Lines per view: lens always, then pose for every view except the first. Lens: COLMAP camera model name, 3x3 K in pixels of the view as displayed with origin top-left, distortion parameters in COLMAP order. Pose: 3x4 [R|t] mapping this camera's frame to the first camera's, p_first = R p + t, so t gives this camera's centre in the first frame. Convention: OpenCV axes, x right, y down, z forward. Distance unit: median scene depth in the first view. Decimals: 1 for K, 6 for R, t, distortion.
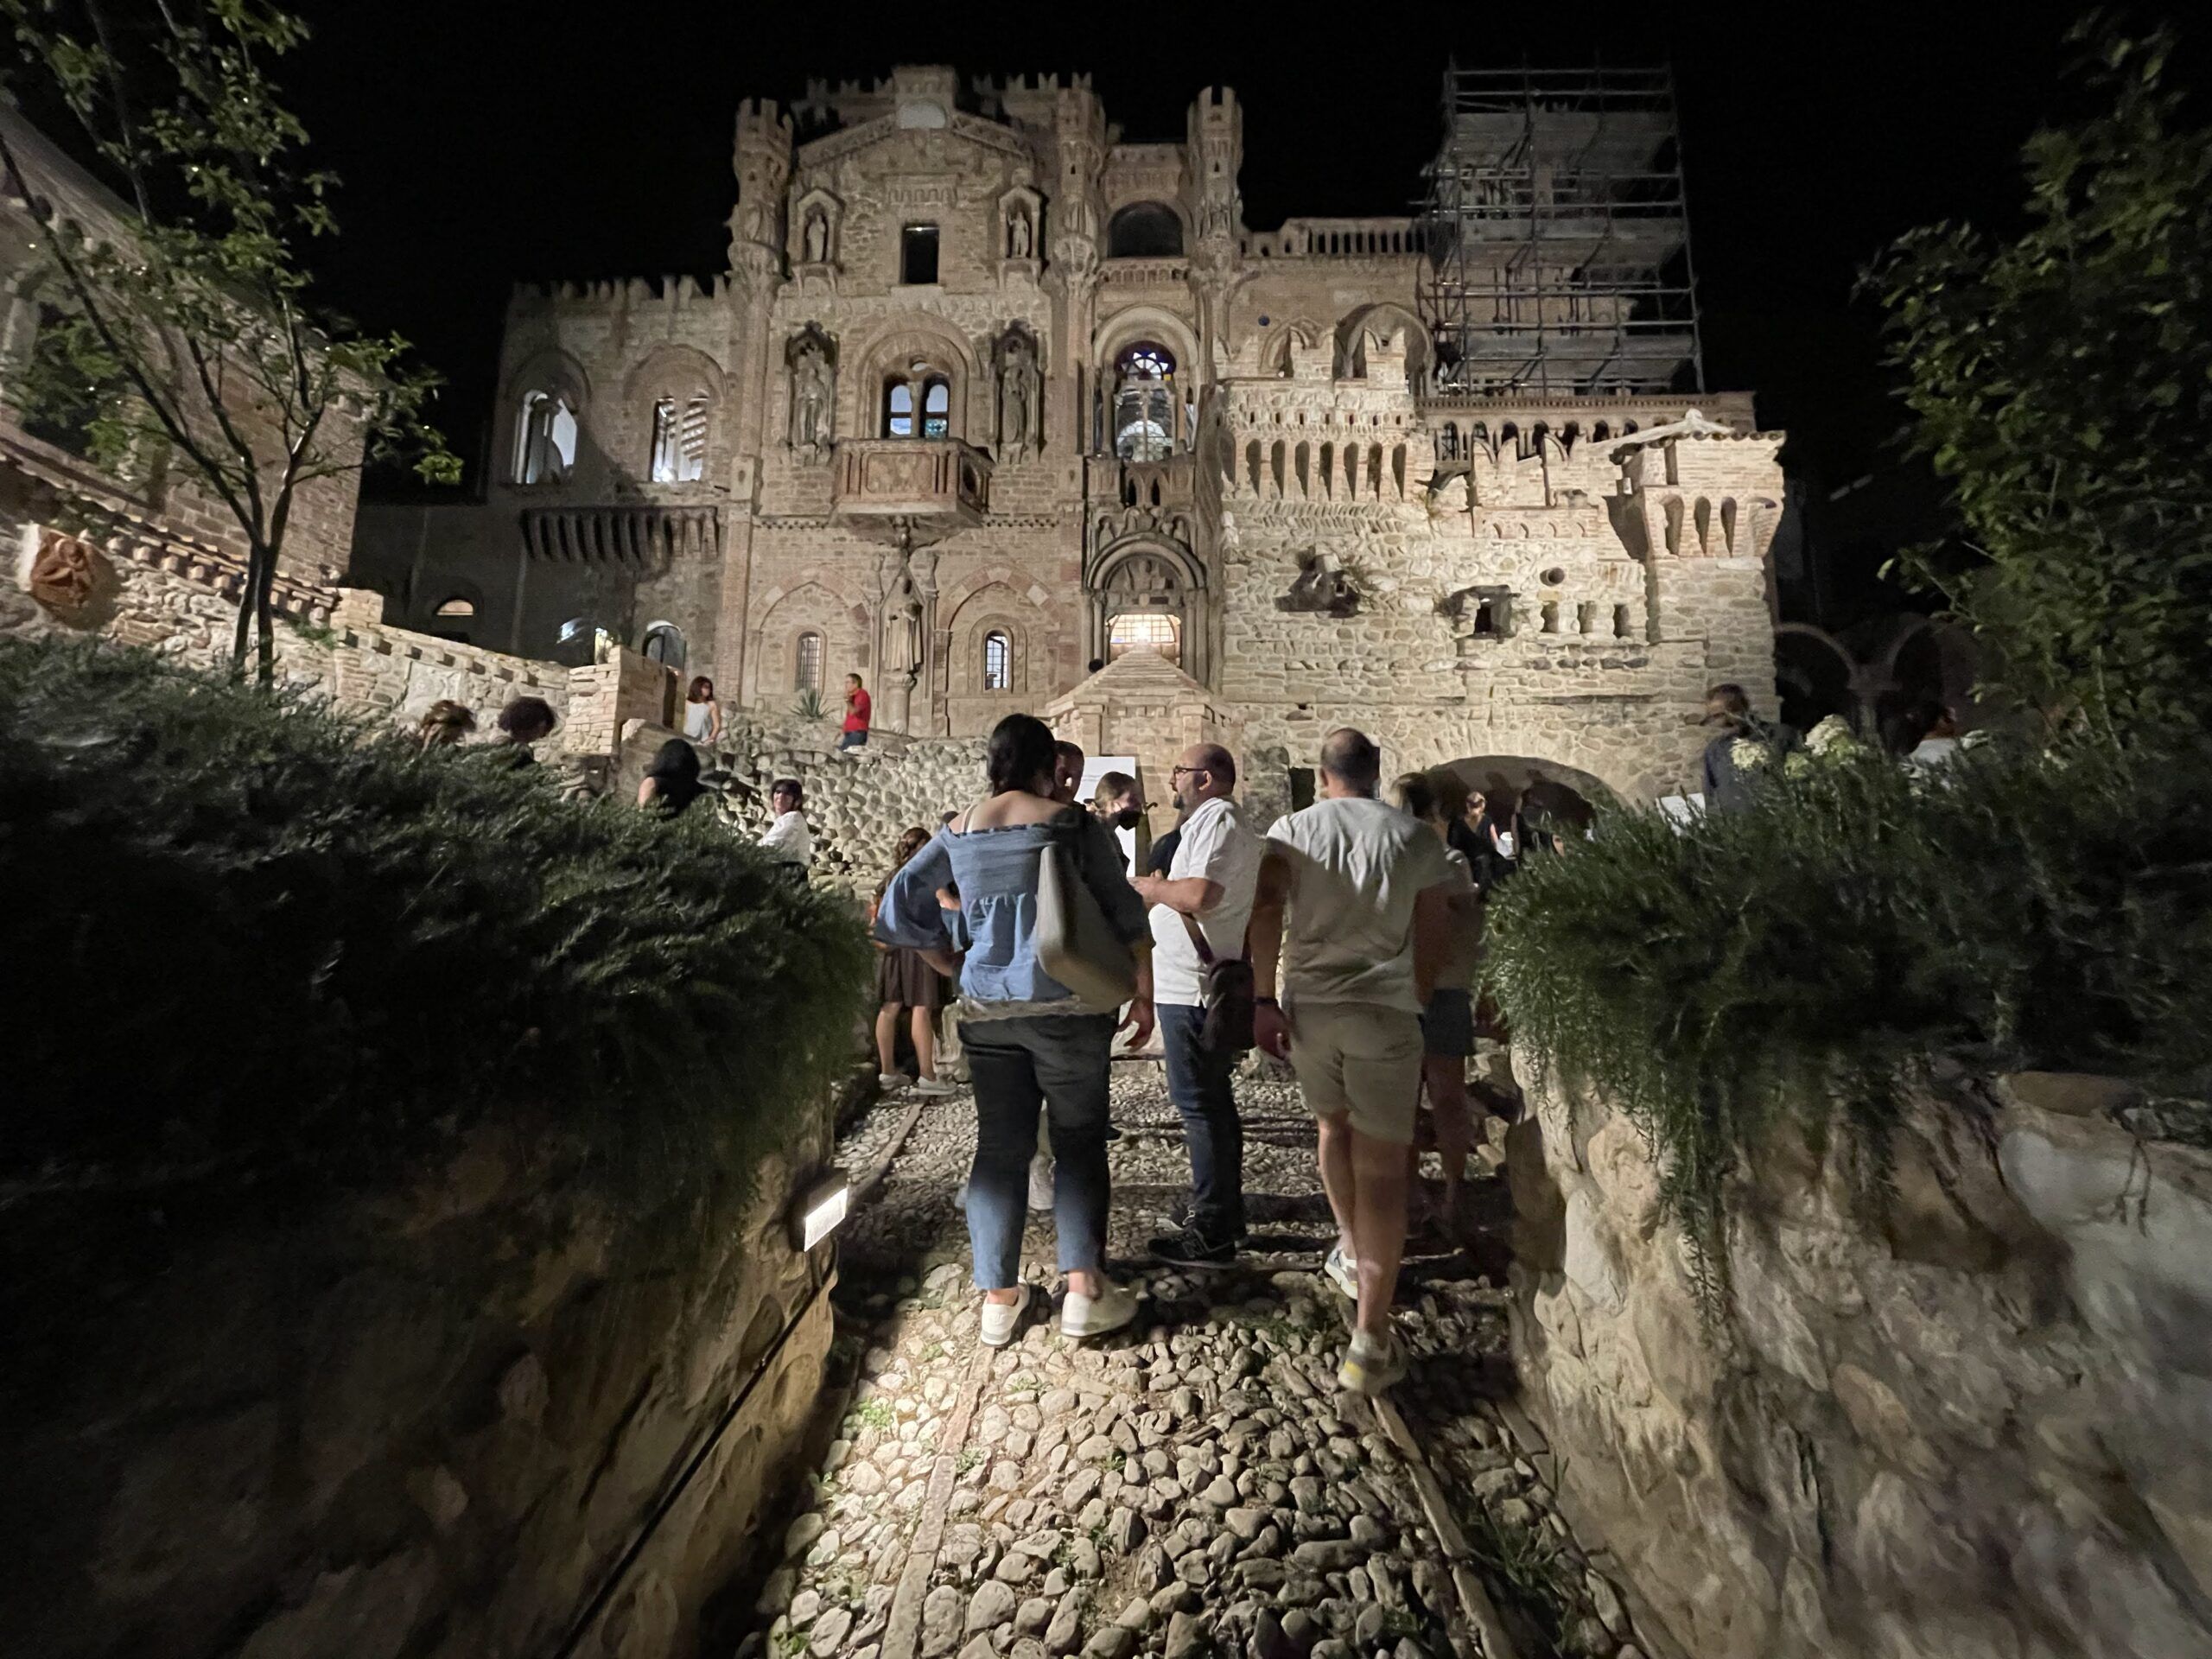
lens RADIAL K [[887.6, 0, 1108.5], [0, 887.6, 830.2], [0, 0, 1]] dist [-0.007764, -0.000082]
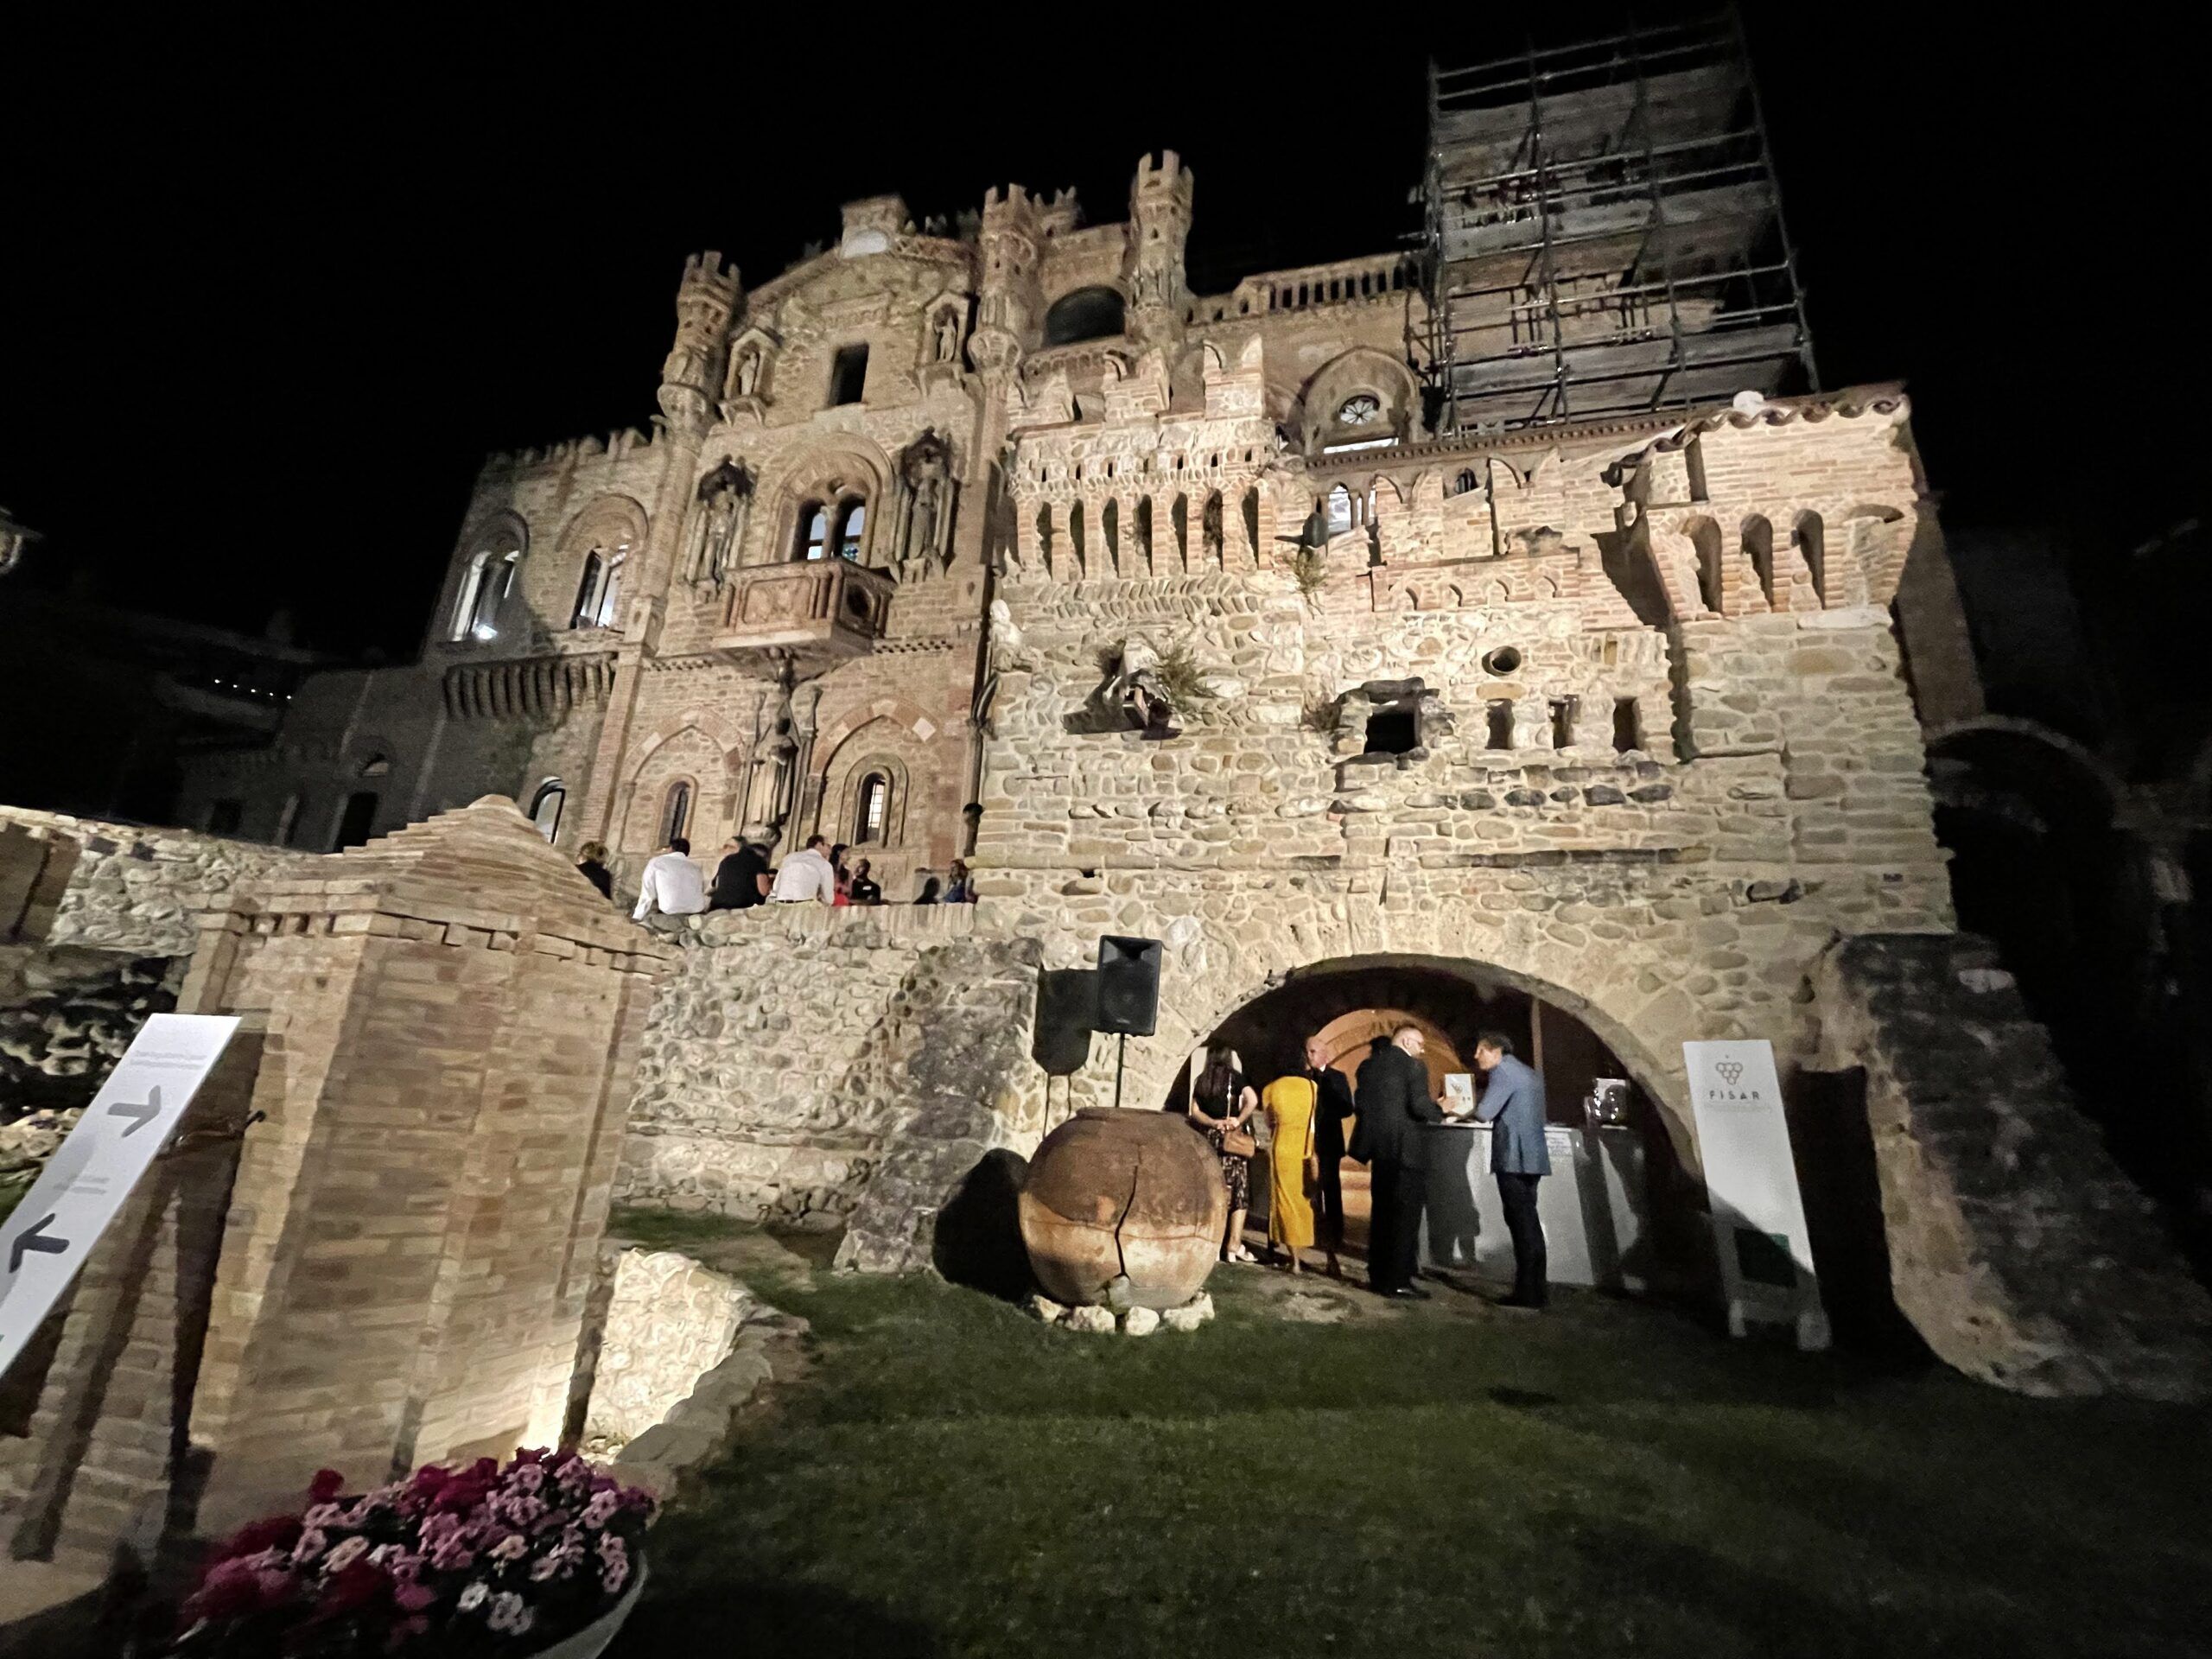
lens RADIAL K [[887.6, 0, 1106.7], [0, 887.6, 832.0], [0, 0, 1]] dist [-0.007764, -0.000082]
pose [[0.974490, -0.017648, -0.223738, 0.280223], [-0.016116, 0.988827, -0.148192, -0.053720], [0.223854, 0.148018, 0.963317, 0.270442]]
